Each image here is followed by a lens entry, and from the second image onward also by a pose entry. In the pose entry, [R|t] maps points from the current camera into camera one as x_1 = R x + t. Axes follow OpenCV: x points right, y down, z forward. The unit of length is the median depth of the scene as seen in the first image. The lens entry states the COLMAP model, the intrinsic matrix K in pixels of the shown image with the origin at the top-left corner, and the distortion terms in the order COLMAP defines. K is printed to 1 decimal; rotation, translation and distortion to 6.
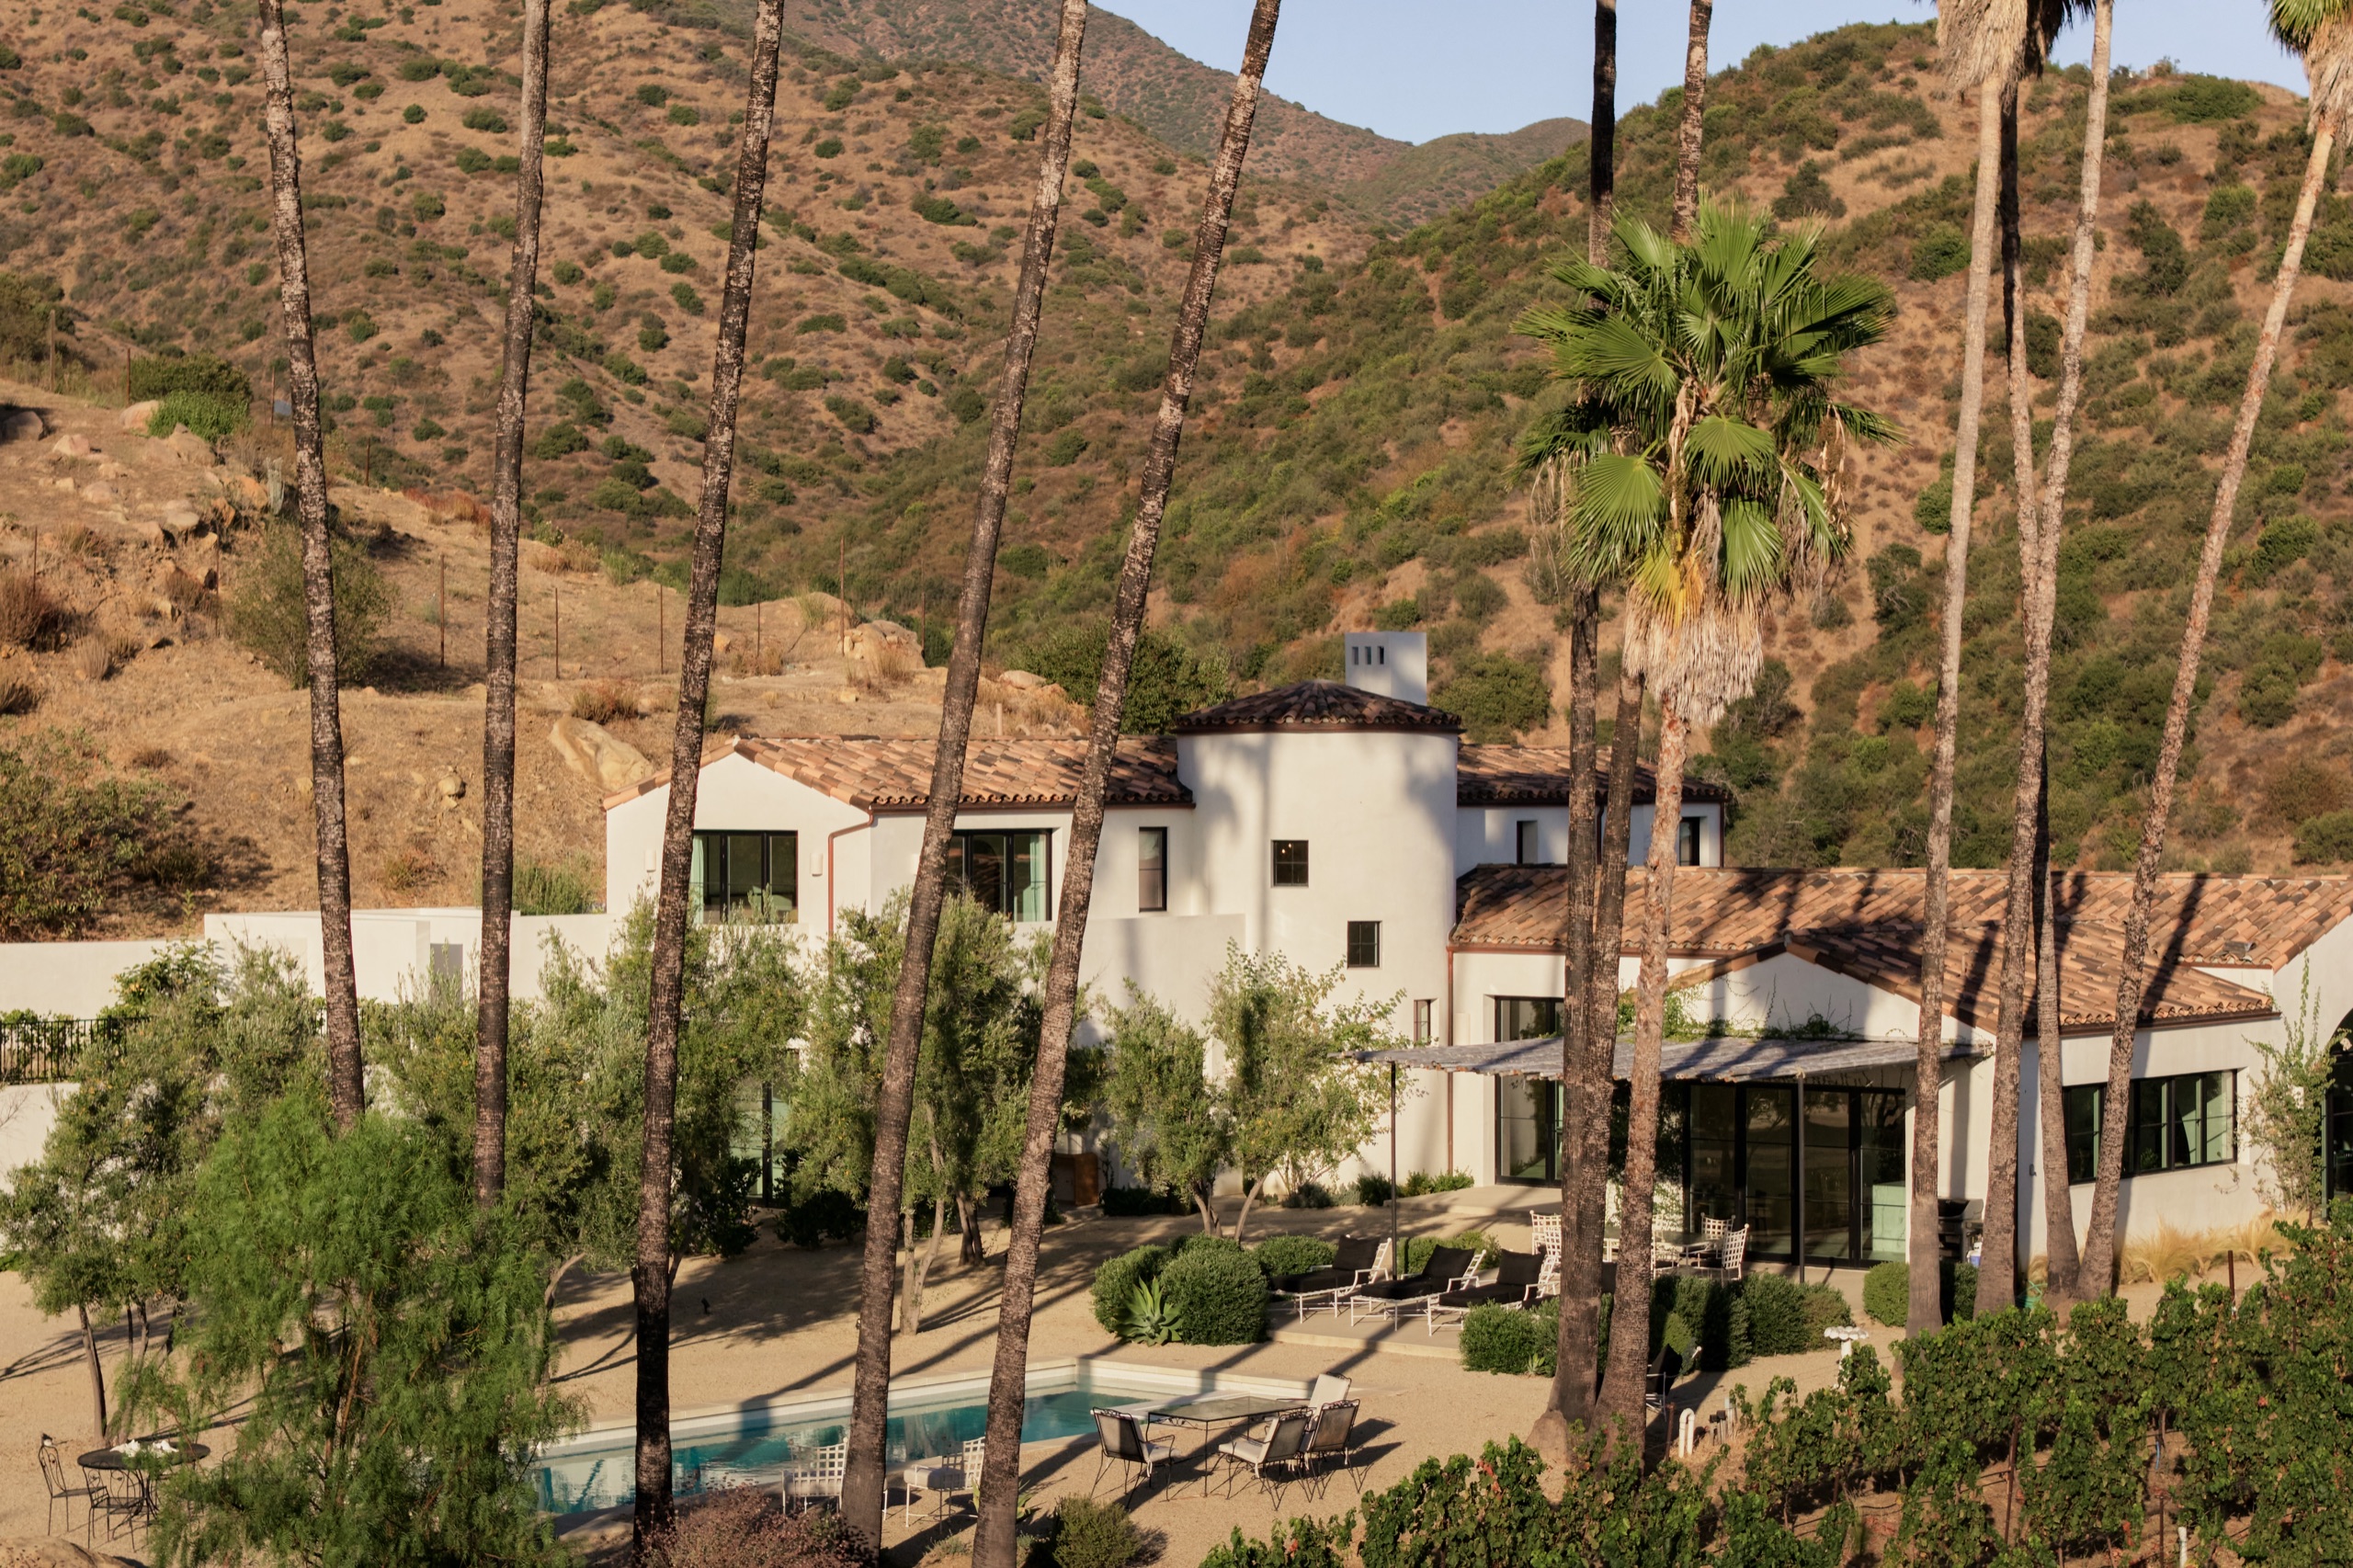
lens RADIAL K [[4479.6, 0, 1176.5], [0, 4479.6, 784.0], [0, 0, 1]] dist [-0.224982, 0.528523]
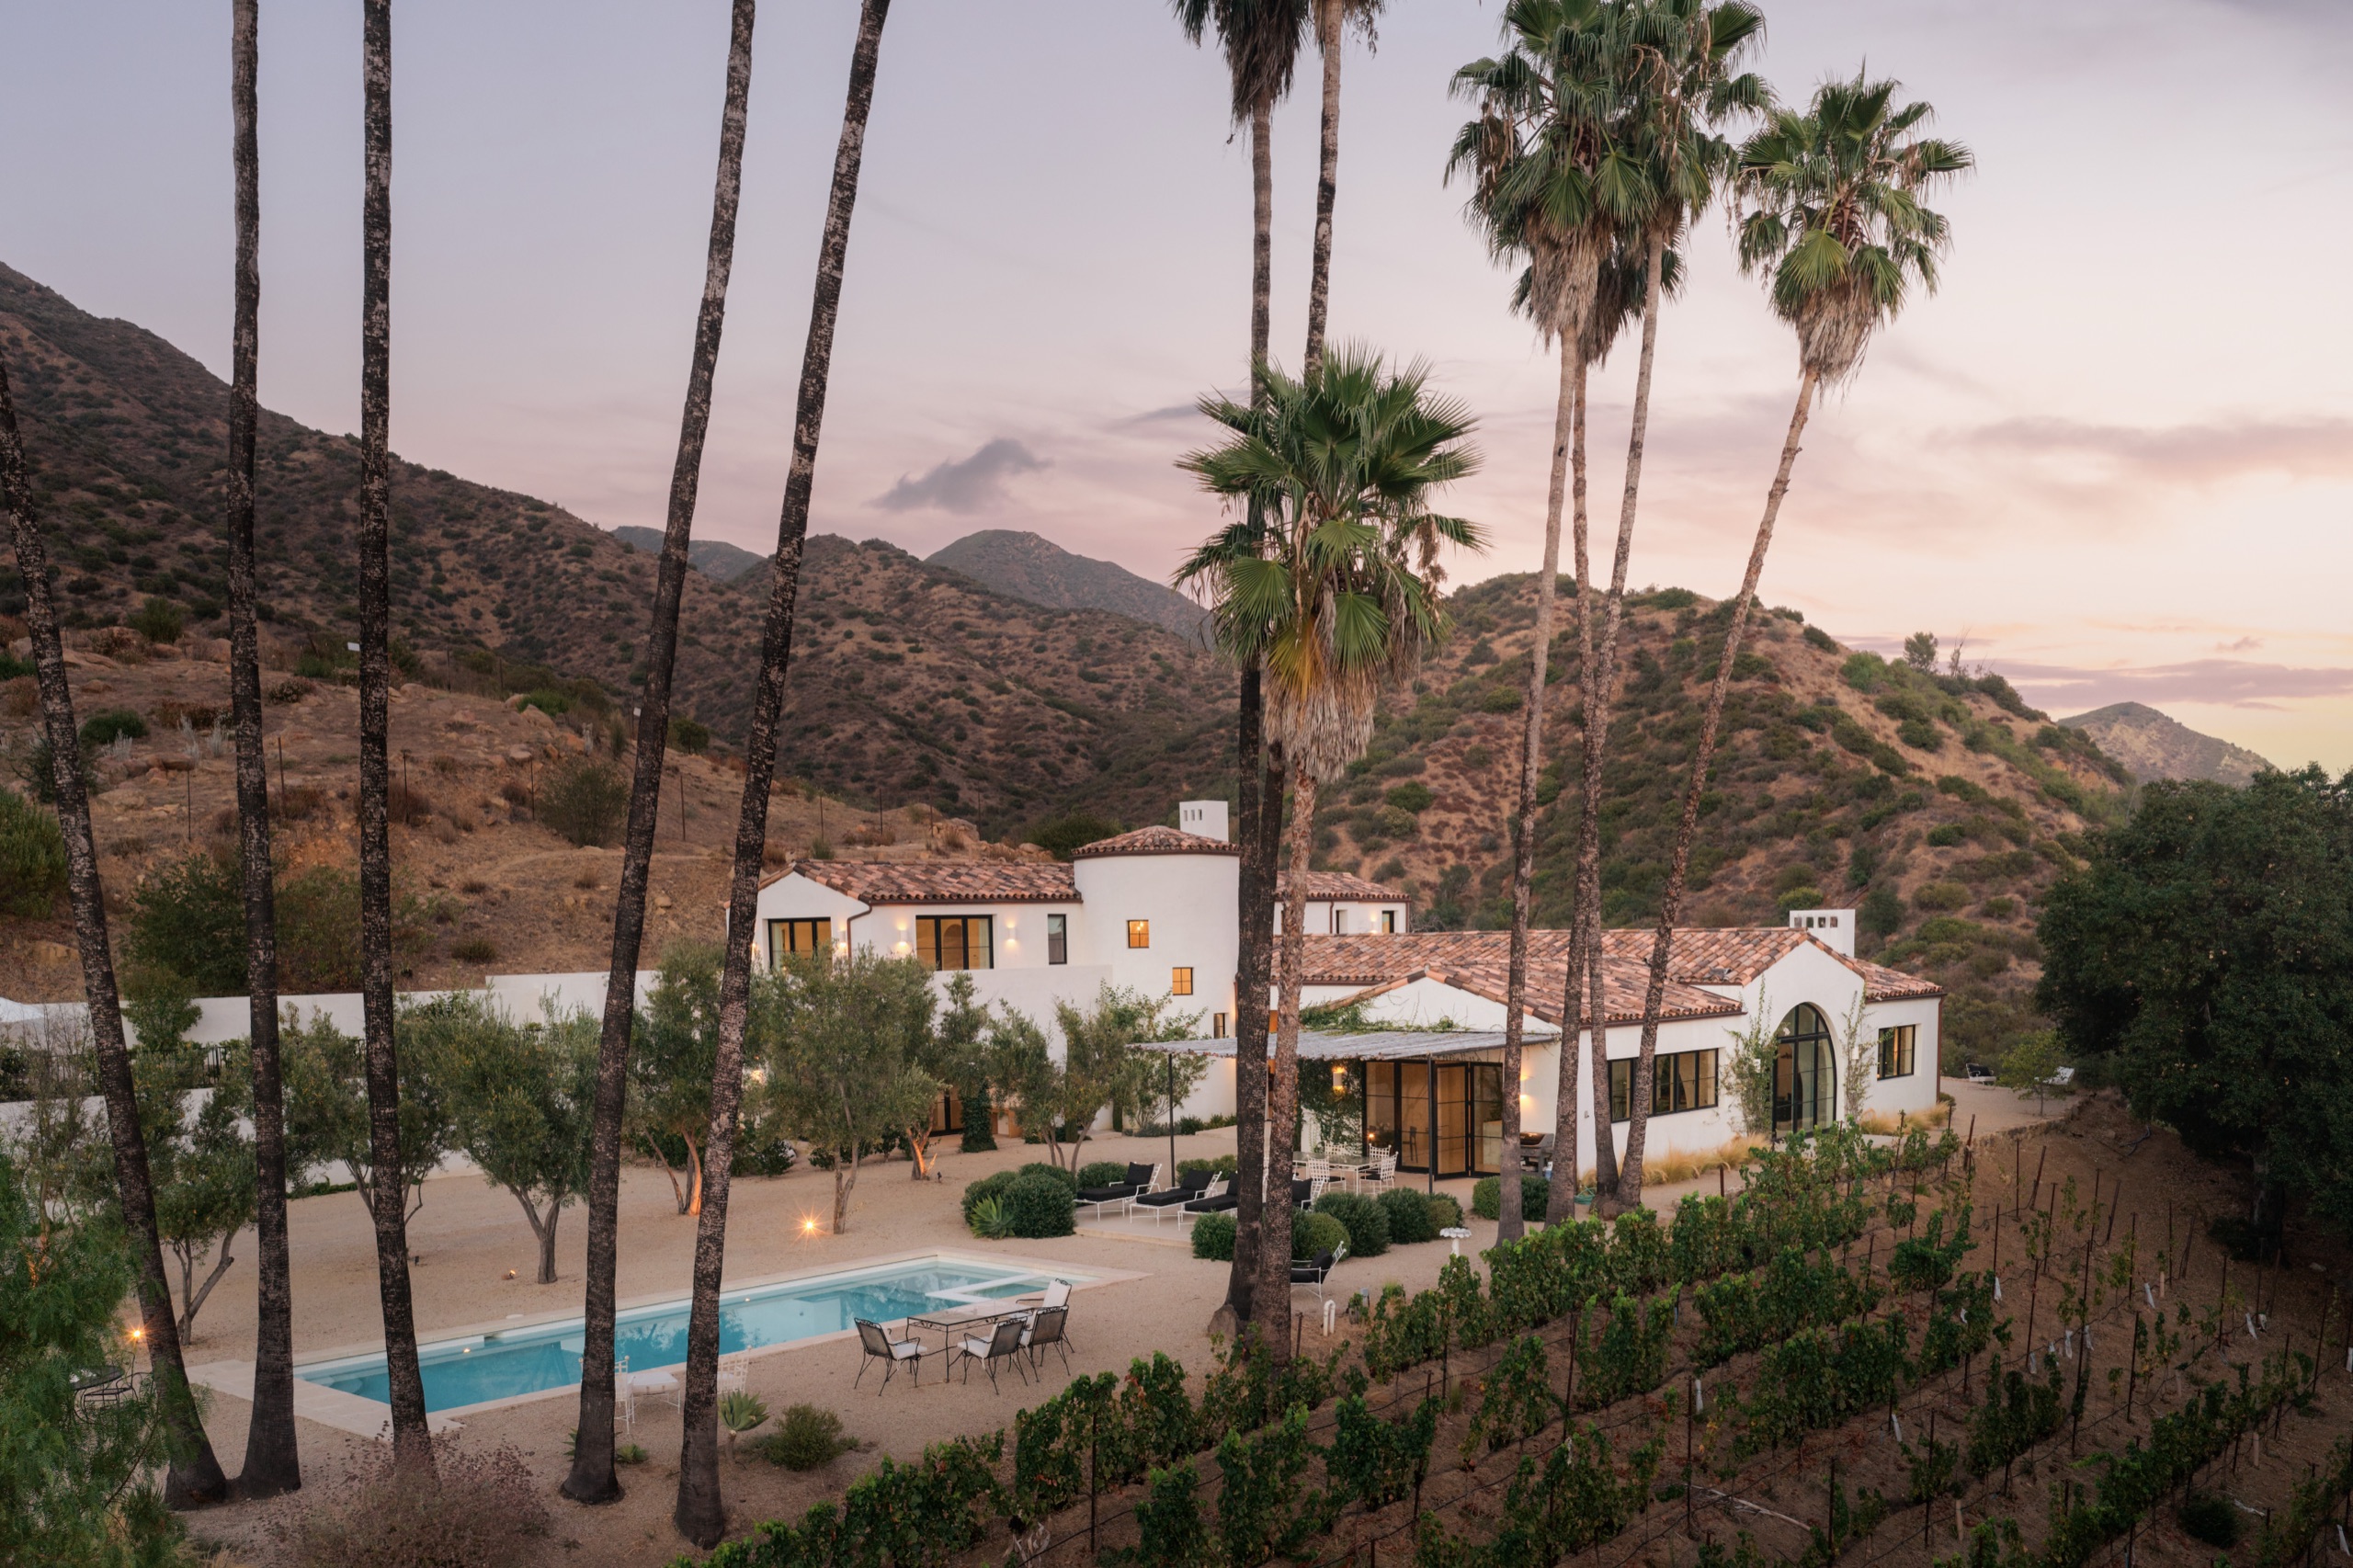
lens RADIAL K [[1875.2, 0, 1102.9], [0, 1875.2, 1145.2], [0, 0, 1]] dist [-0.013609, 0.002995]
pose [[0.998006, -0.013256, -0.061704, 0.056404], [0.019935, 0.993850, 0.108927, 0.020135], [0.059881, -0.109940, 0.992133, 0.297686]]
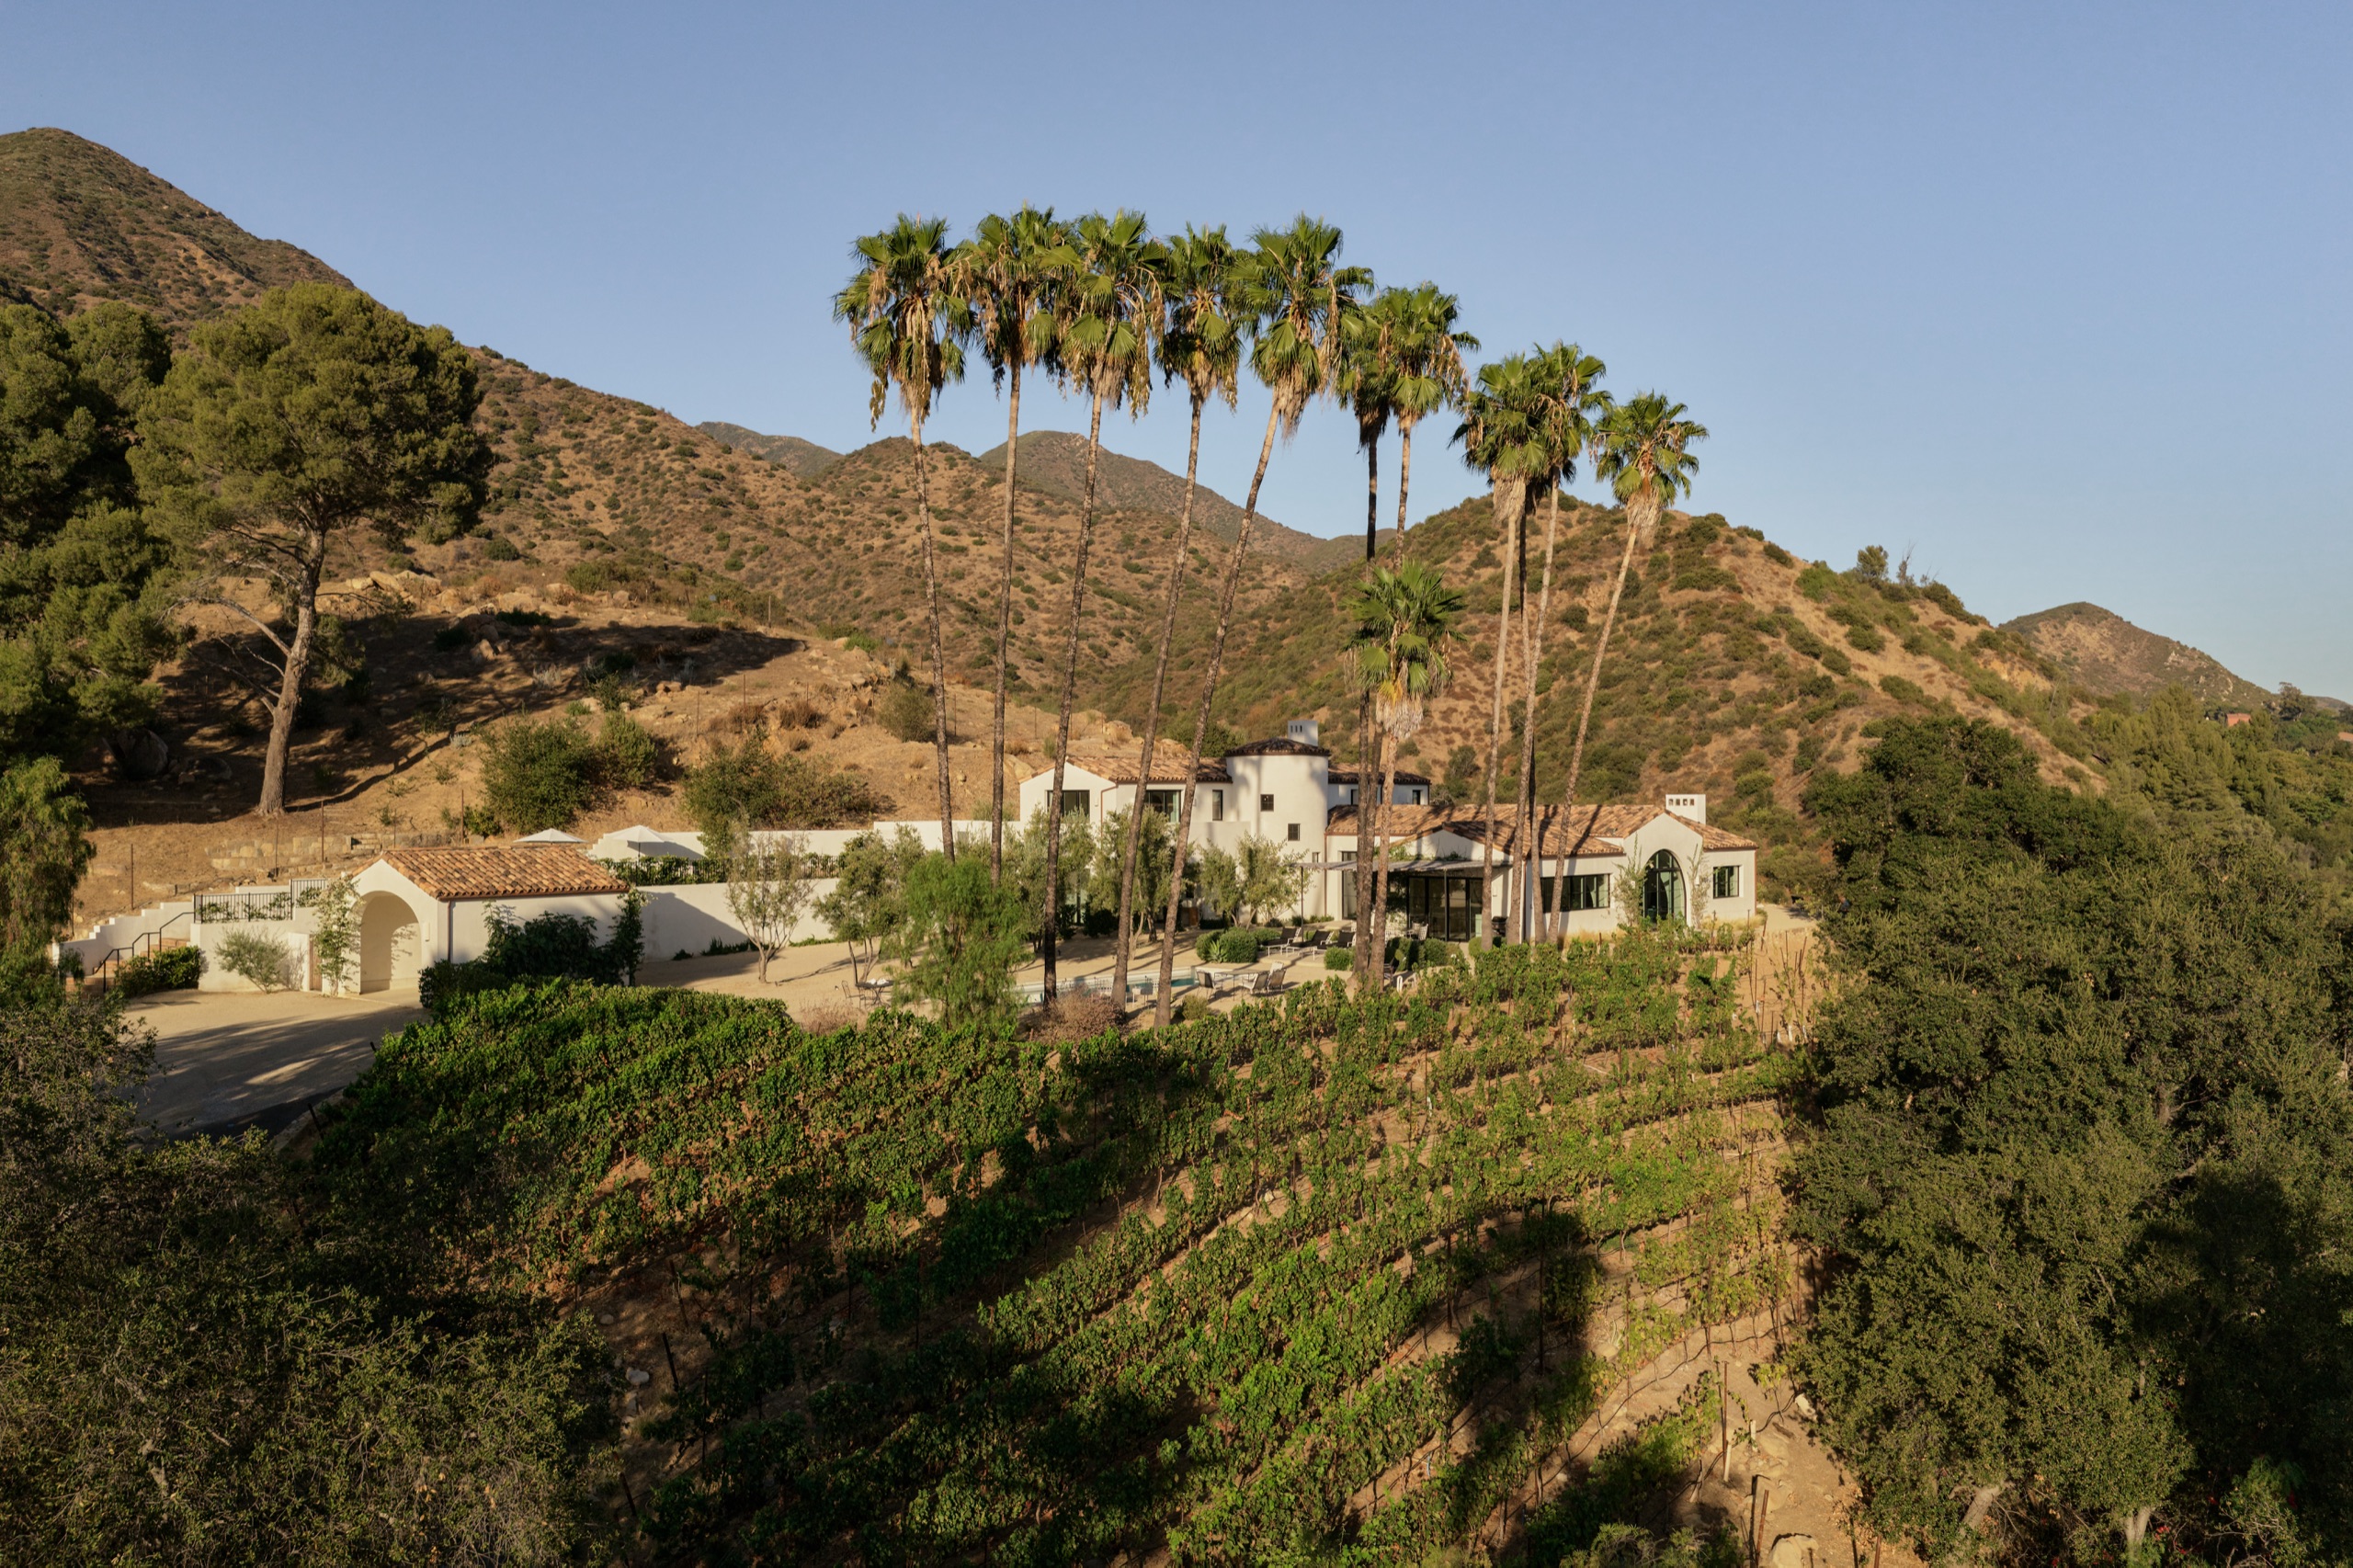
lens RADIAL K [[1845.8, 0, 1208.0], [0, 1845.8, 830.9], [0, 0, 1]] dist [-0.024567, 0.006876]
pose [[0.999915, -0.003112, -0.012649, 0.003348], [0.003289, 0.999897, 0.013948, 0.019678], [0.012604, -0.013989, 0.999823, -0.144319]]
